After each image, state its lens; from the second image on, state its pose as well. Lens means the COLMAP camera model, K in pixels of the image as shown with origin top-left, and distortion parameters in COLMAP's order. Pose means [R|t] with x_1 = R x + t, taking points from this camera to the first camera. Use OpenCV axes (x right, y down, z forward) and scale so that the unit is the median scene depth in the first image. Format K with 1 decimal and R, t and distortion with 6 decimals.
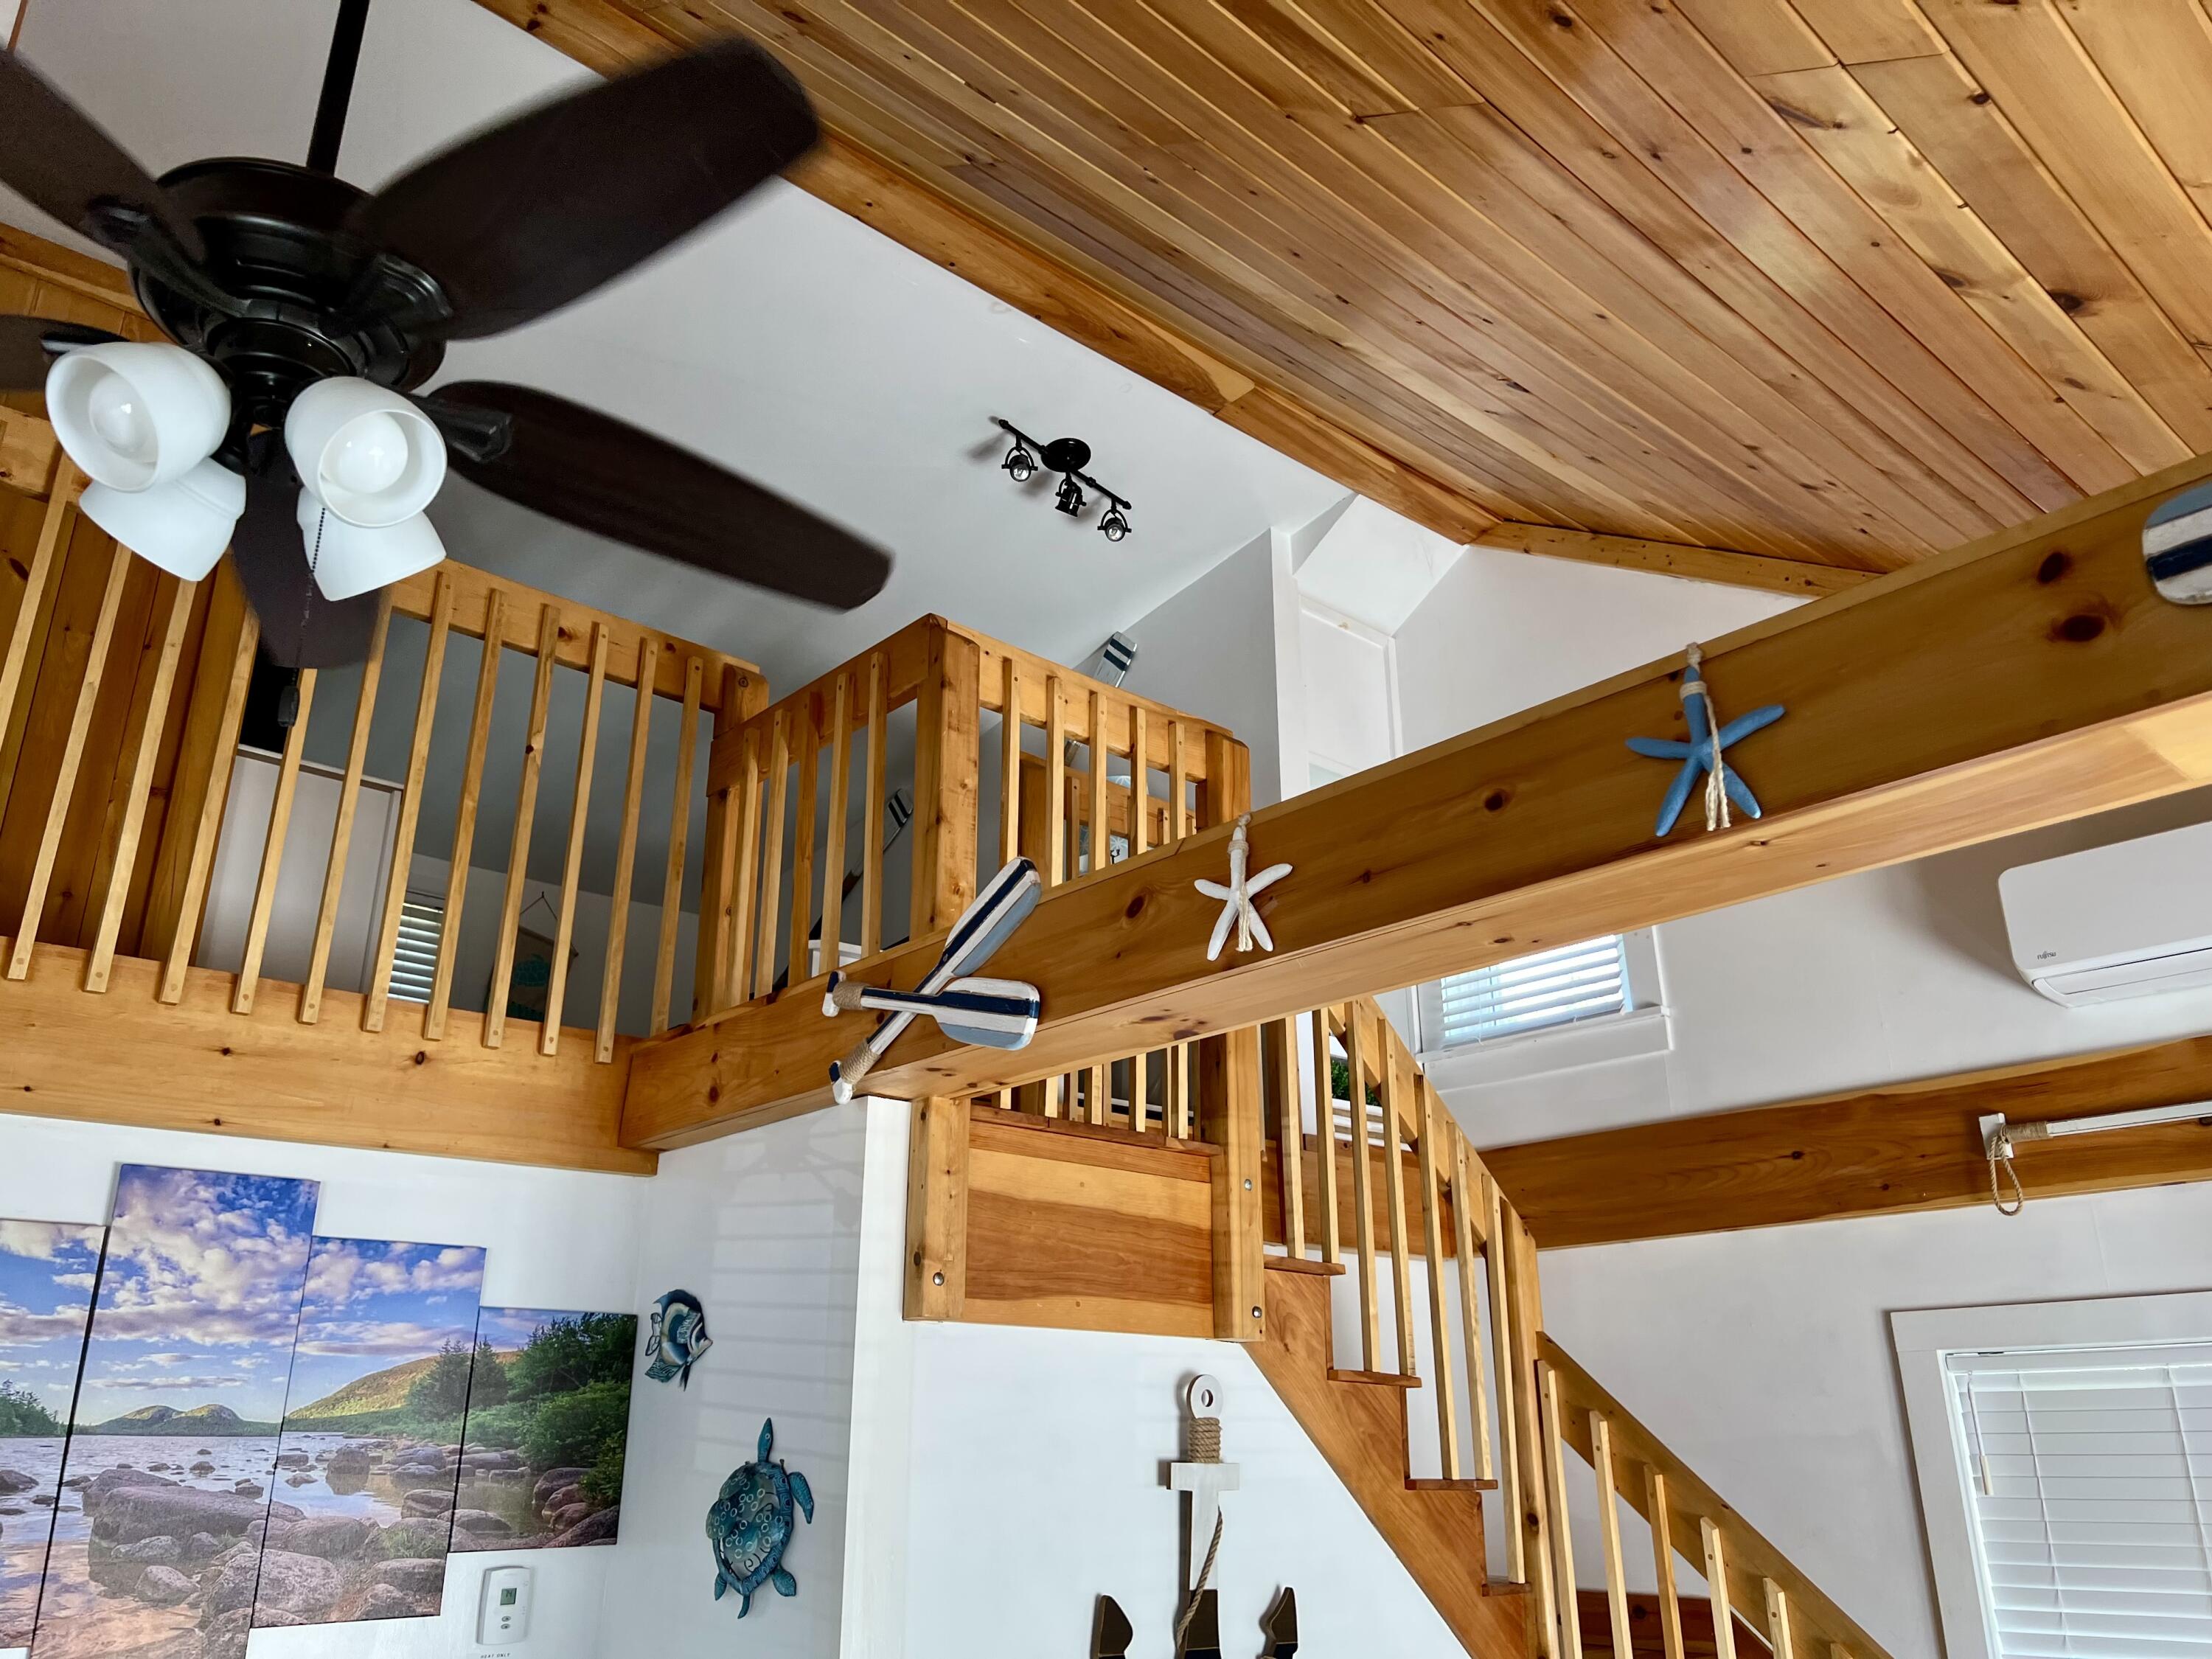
lens RADIAL K [[1649.9, 0, 1084.4], [0, 1649.9, 805.0], [0, 0, 1]] dist [0.028940, -0.059844]
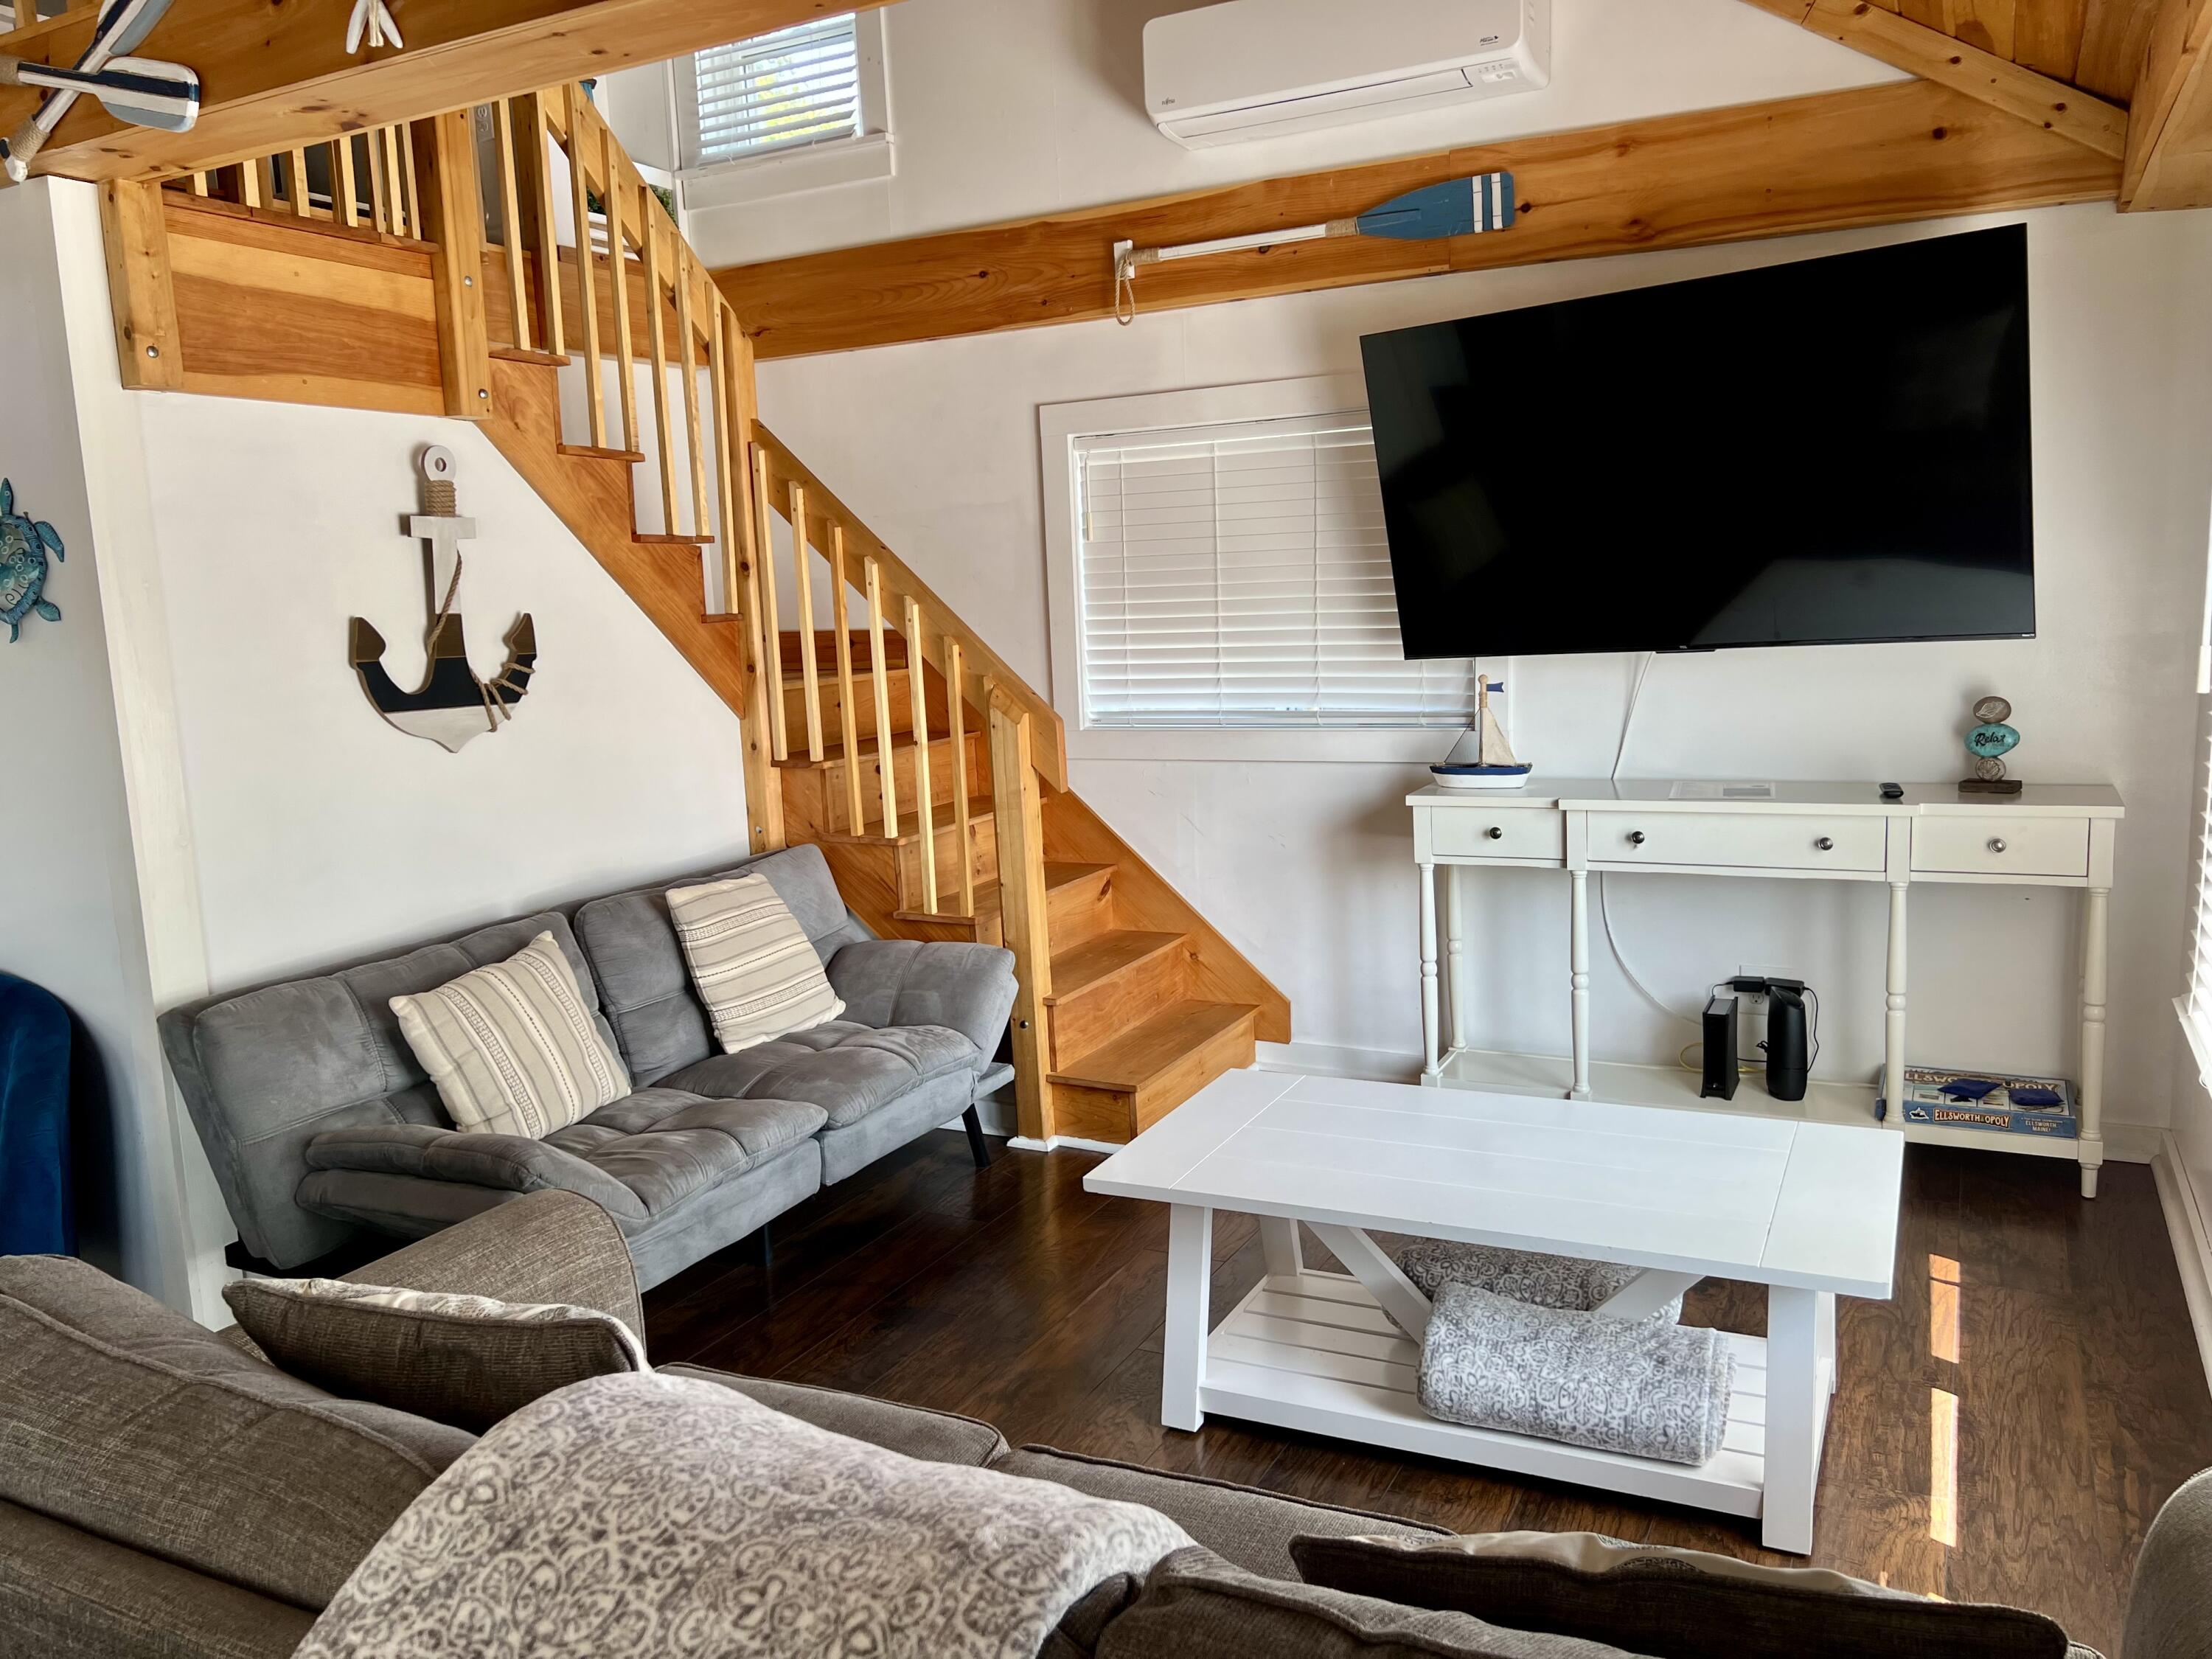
lens RADIAL K [[1682.2, 0, 1096.7], [0, 1682.2, 843.1], [0, 0, 1]] dist [0.054409, -0.057766]
pose [[0.937597, -0.089064, 0.336124, 0.088545], [-0.088906, 0.873109, 0.479350, -0.029197], [-0.336166, -0.479320, 0.810706, -0.286487]]
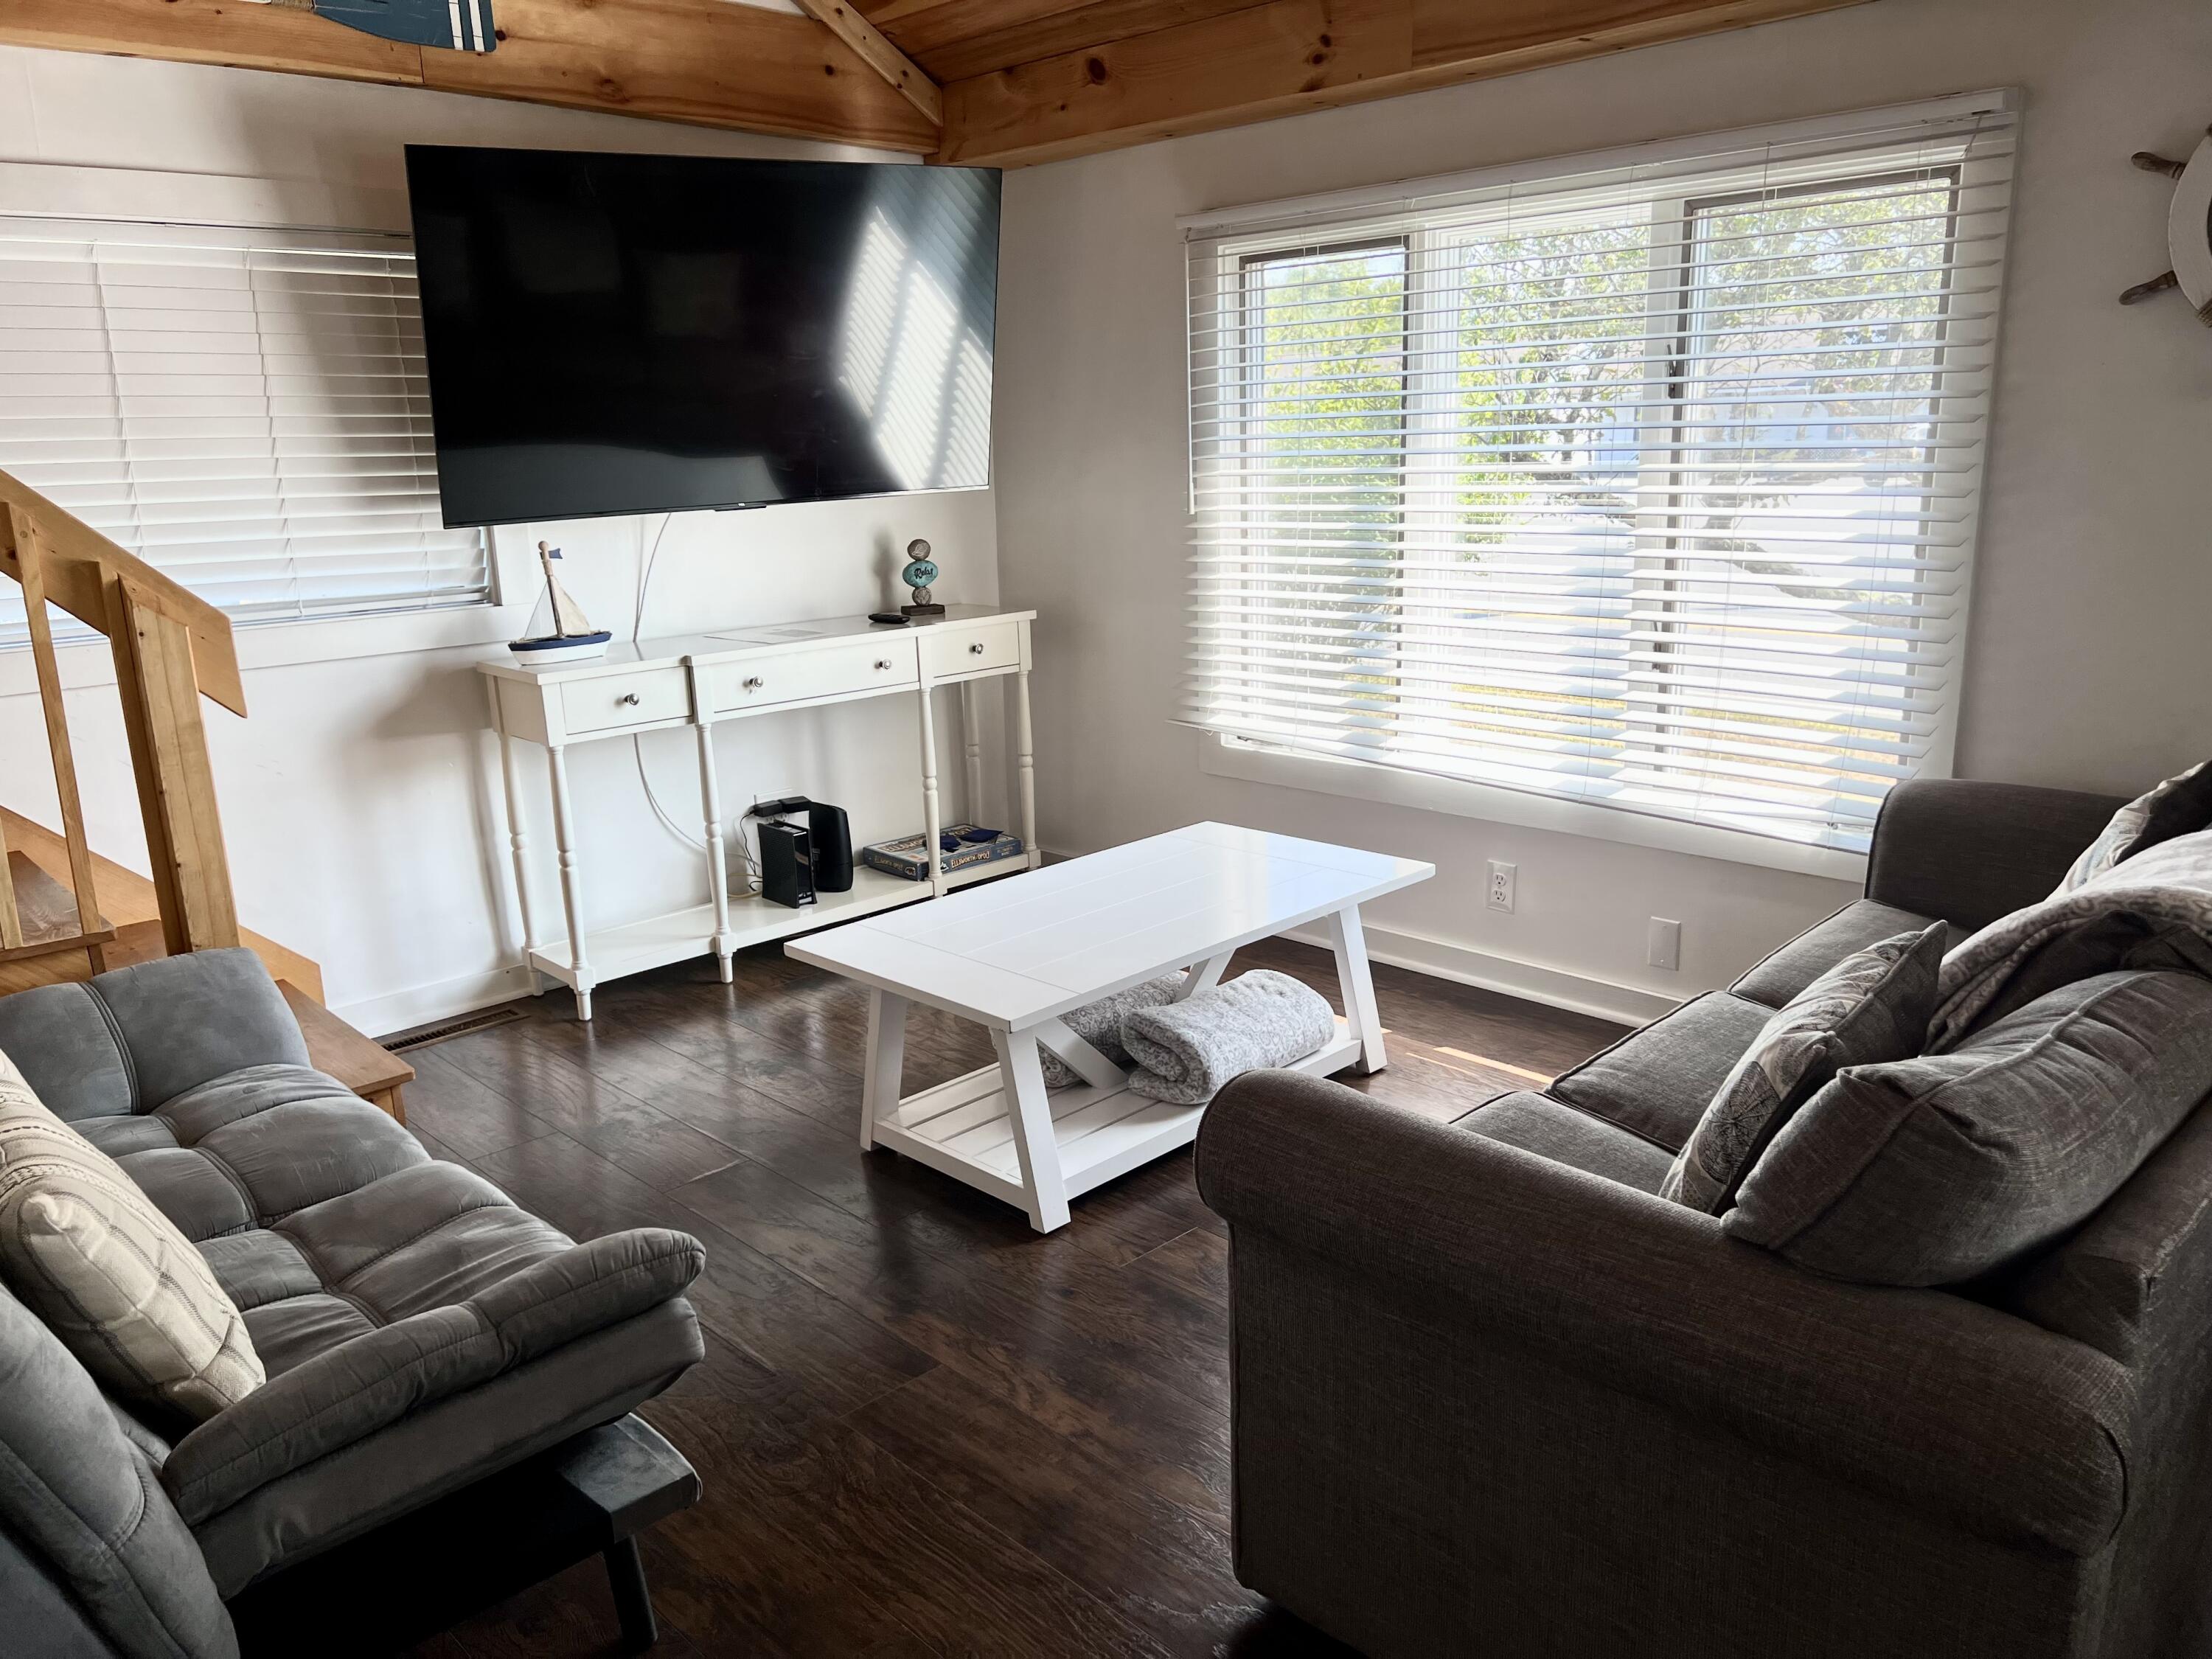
lens RADIAL K [[1682.2, 0, 1096.7], [0, 1682.2, 843.1], [0, 0, 1]] dist [0.054409, -0.057766]
pose [[-0.027486, -0.236367, 0.971275, -0.514370], [-0.337431, 0.916805, 0.213562, 0.297164], [-0.940949, -0.321868, -0.104956, 0.507026]]
